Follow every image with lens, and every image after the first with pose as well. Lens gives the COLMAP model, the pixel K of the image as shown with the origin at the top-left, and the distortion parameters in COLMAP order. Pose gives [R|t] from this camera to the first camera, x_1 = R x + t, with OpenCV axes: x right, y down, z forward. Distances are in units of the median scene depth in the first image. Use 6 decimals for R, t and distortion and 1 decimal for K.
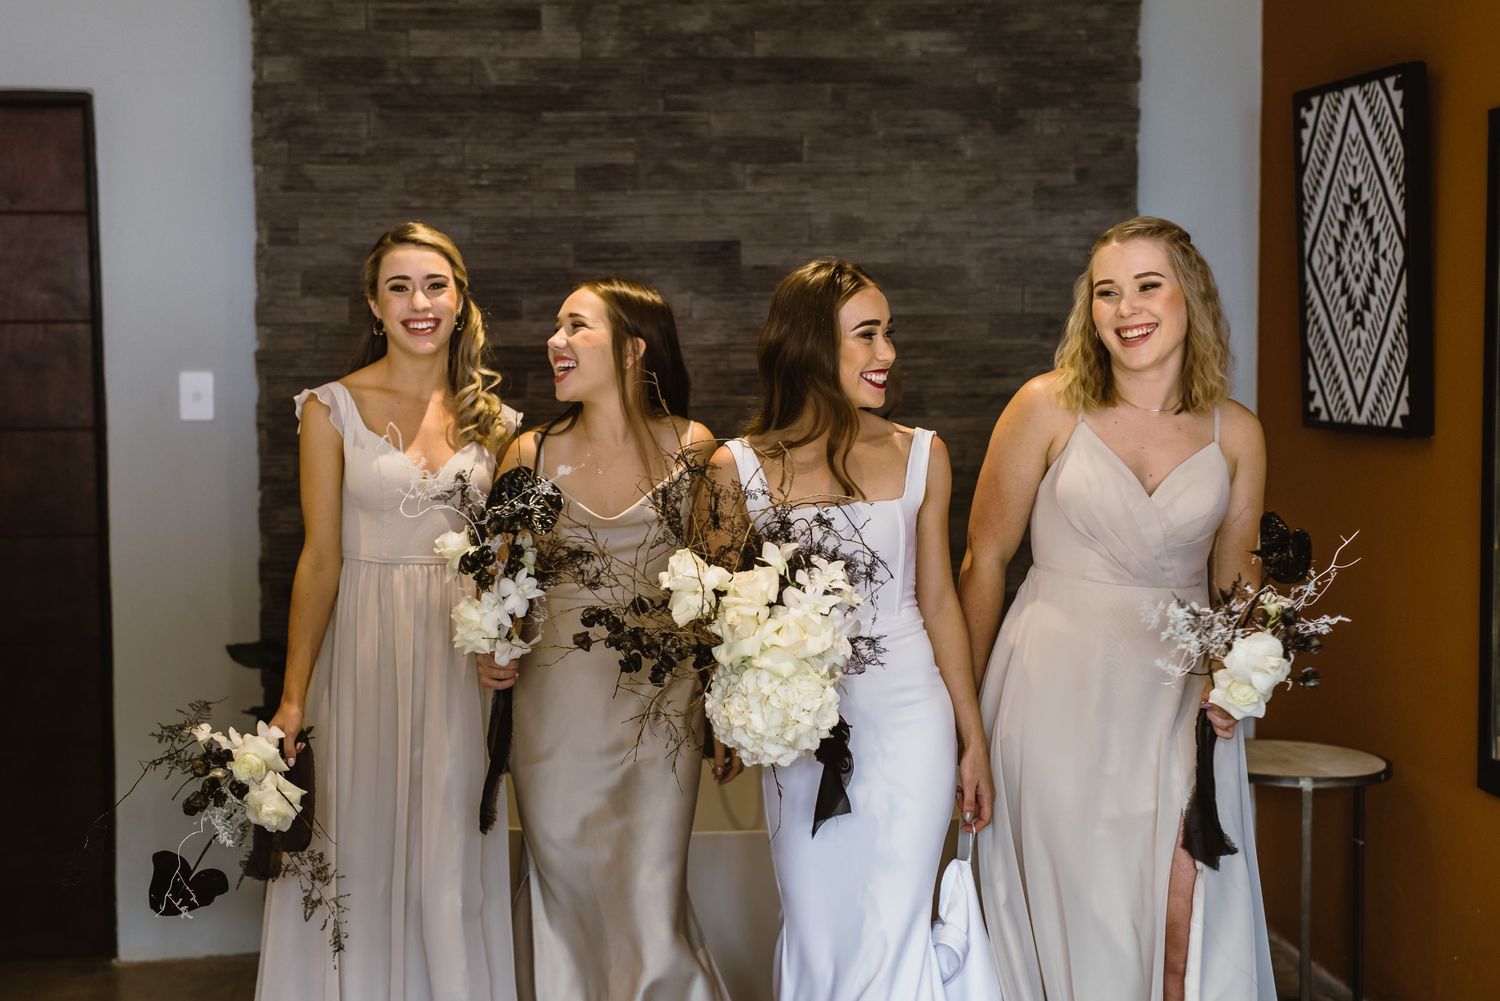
lens RADIAL K [[2128.2, 0, 741.3], [0, 2128.2, 492.6], [0, 0, 1]] dist [0.152687, 0.000000]
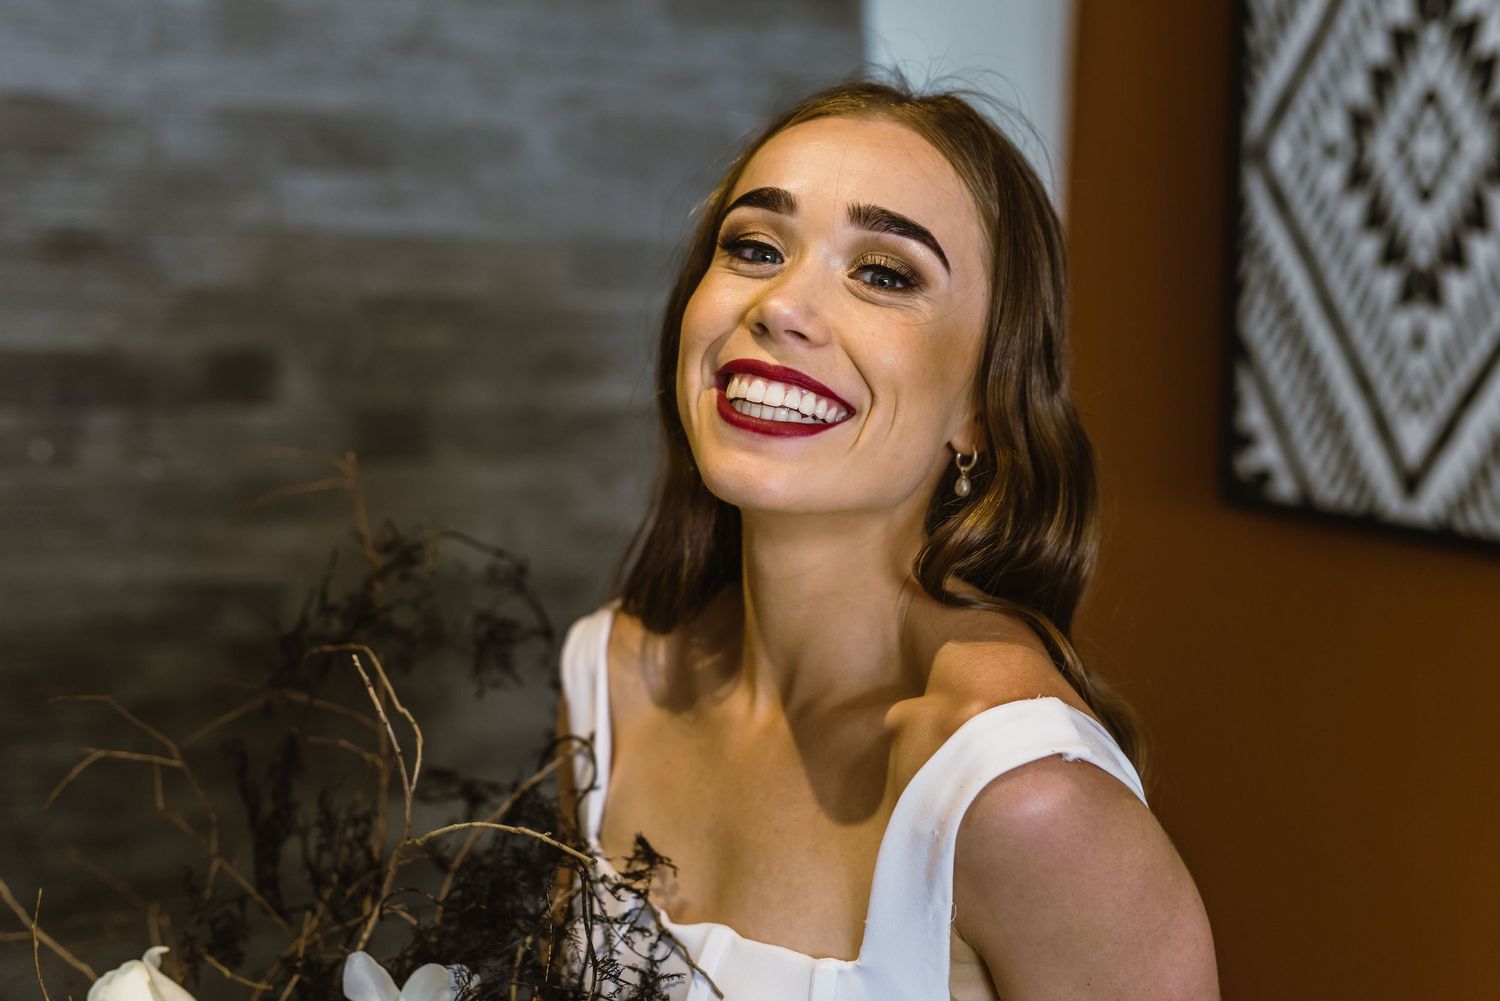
lens RADIAL K [[2128.2, 0, 745.1], [0, 2128.2, 512.0], [0, 0, 1]] dist [0.152687, 0.000000]
pose [[0.954030, -0.001311, 0.299709, 0.015658], [-0.014325, 0.998648, 0.049966, -0.049728], [-0.299369, -0.051963, 0.952721, 0.559737]]
